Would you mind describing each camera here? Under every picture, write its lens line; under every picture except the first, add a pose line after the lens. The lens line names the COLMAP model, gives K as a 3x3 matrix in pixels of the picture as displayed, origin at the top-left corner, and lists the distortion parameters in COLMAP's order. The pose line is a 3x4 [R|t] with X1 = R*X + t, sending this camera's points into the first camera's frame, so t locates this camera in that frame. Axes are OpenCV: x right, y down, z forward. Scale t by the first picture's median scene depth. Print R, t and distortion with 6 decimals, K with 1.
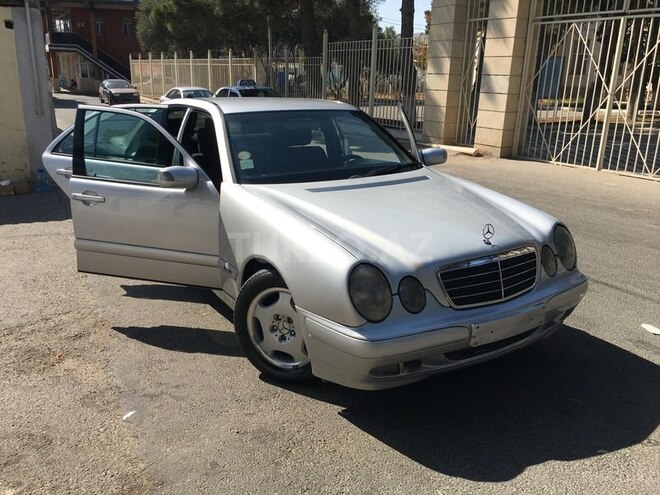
lens RADIAL K [[558.5, 0, 330.0], [0, 558.5, 247.5], [0, 0, 1]] dist [0.090052, -0.125982]
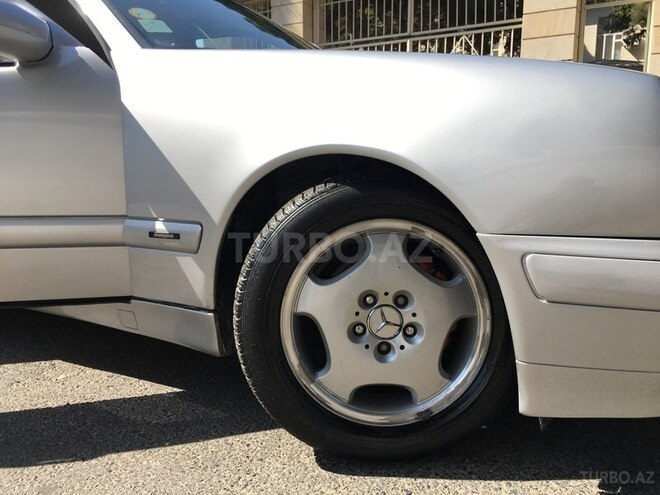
lens RADIAL K [[558.5, 0, 330.0], [0, 558.5, 247.5], [0, 0, 1]] dist [0.090052, -0.125982]
pose [[0.899660, -0.100243, 0.424928, -0.104023], [0.152145, 0.984258, -0.089929, 0.043741], [-0.409224, 0.145556, 0.900749, 0.234467]]
